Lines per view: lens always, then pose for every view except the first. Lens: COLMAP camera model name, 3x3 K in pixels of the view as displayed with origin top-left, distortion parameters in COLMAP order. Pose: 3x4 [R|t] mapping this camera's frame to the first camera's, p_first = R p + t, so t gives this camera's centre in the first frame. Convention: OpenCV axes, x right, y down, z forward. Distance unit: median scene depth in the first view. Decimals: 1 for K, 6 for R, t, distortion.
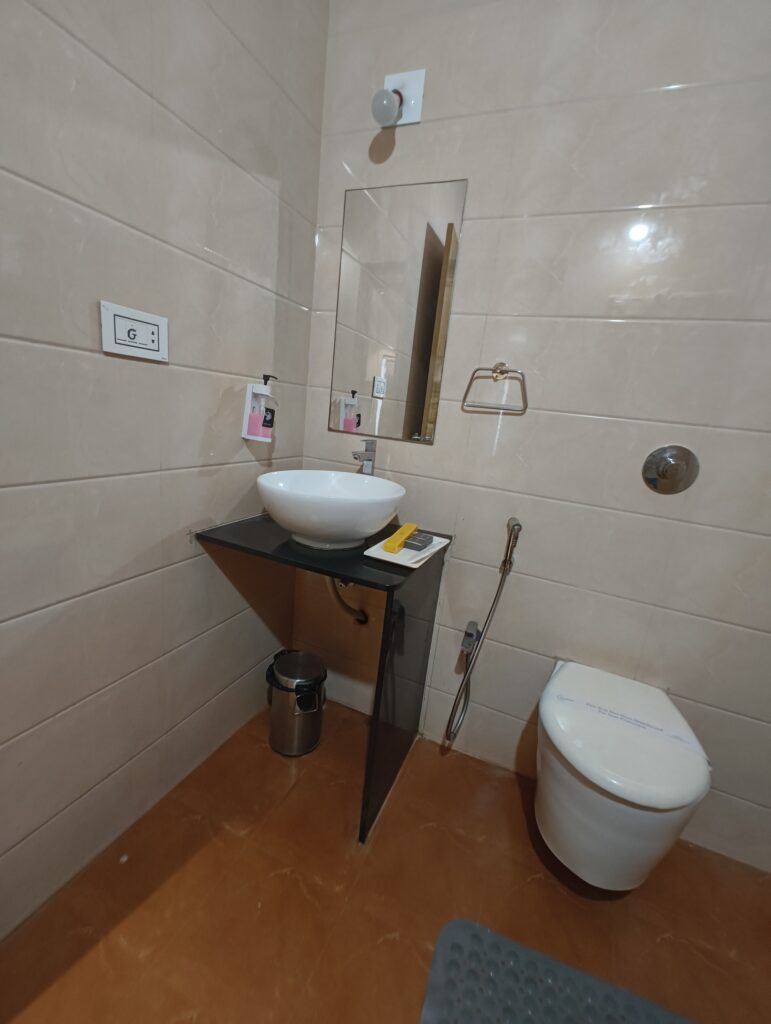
lens RADIAL K [[419.9, 0, 384.4], [0, 419.9, 510.9], [0, 0, 1]] dist [0.000270, -0.000470]
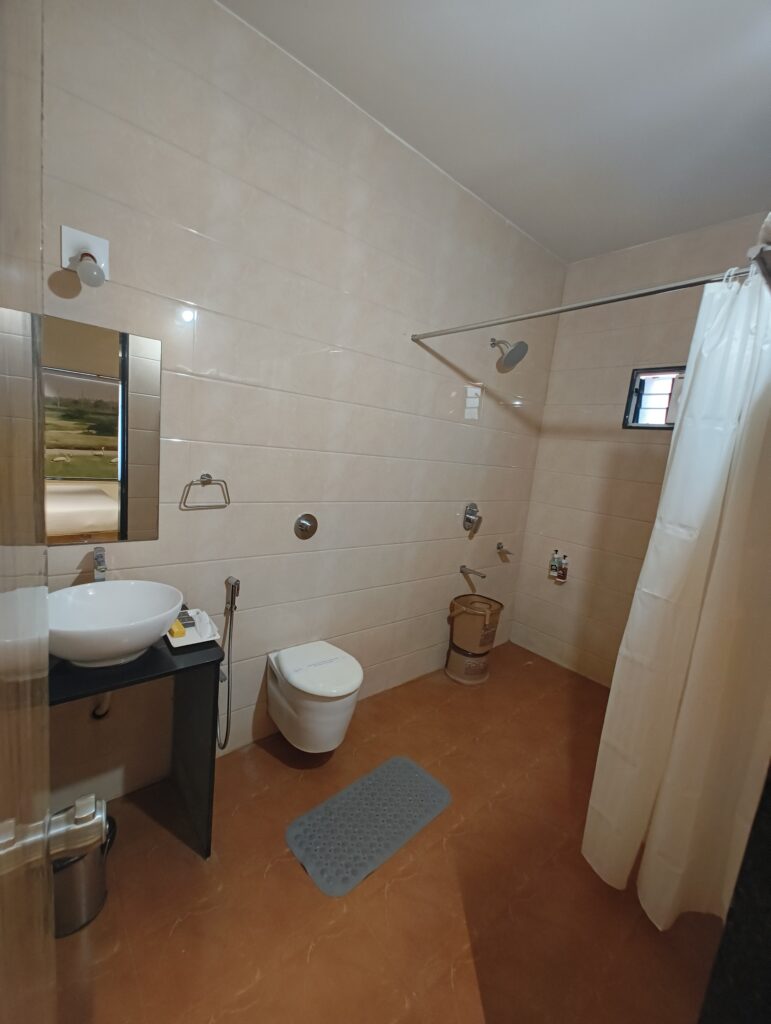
lens RADIAL K [[419.9, 0, 386.1], [0, 419.9, 508.7], [0, 0, 1]] dist [0.000270, -0.000470]
pose [[0.460240, -0.190342, 0.867150, -0.711005], [0.160718, 0.978471, 0.129476, -0.340421], [-0.873126, 0.079776, 0.480923, -0.192388]]
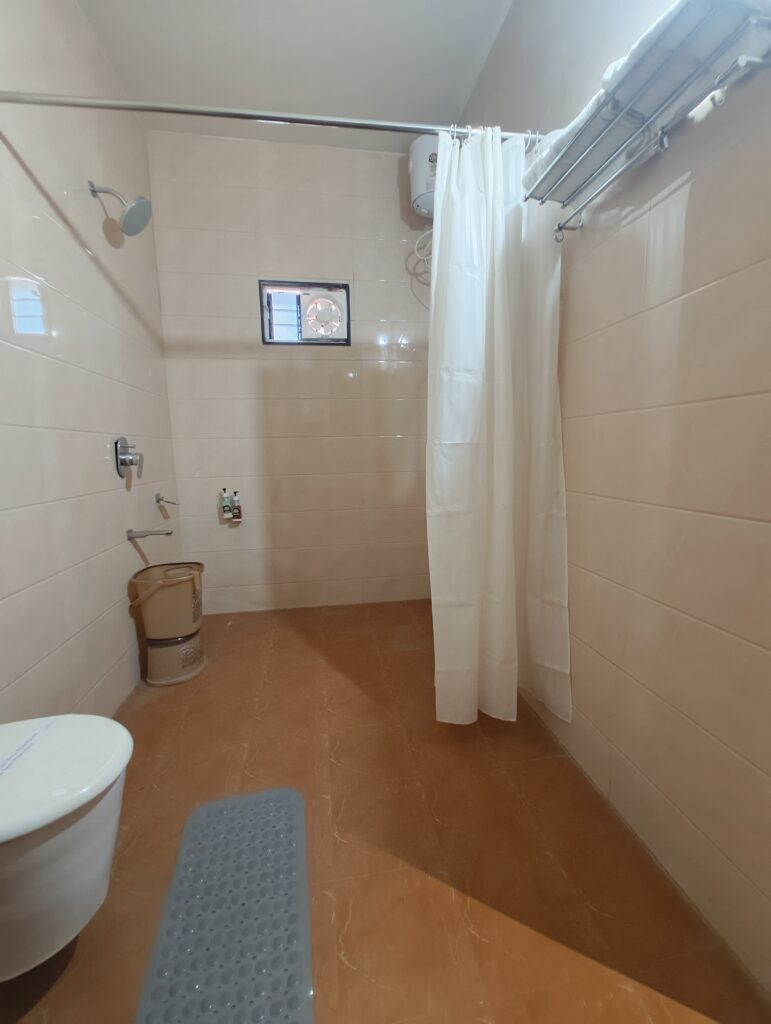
lens RADIAL K [[419.9, 0, 385.0], [0, 419.9, 512.0], [0, 0, 1]] dist [0.000270, -0.000470]
pose [[-0.528068, -0.222504, 0.819534, -0.345395], [0.159125, 0.922043, 0.352868, -0.118919], [-0.834161, 0.316747, -0.451495, 0.514517]]
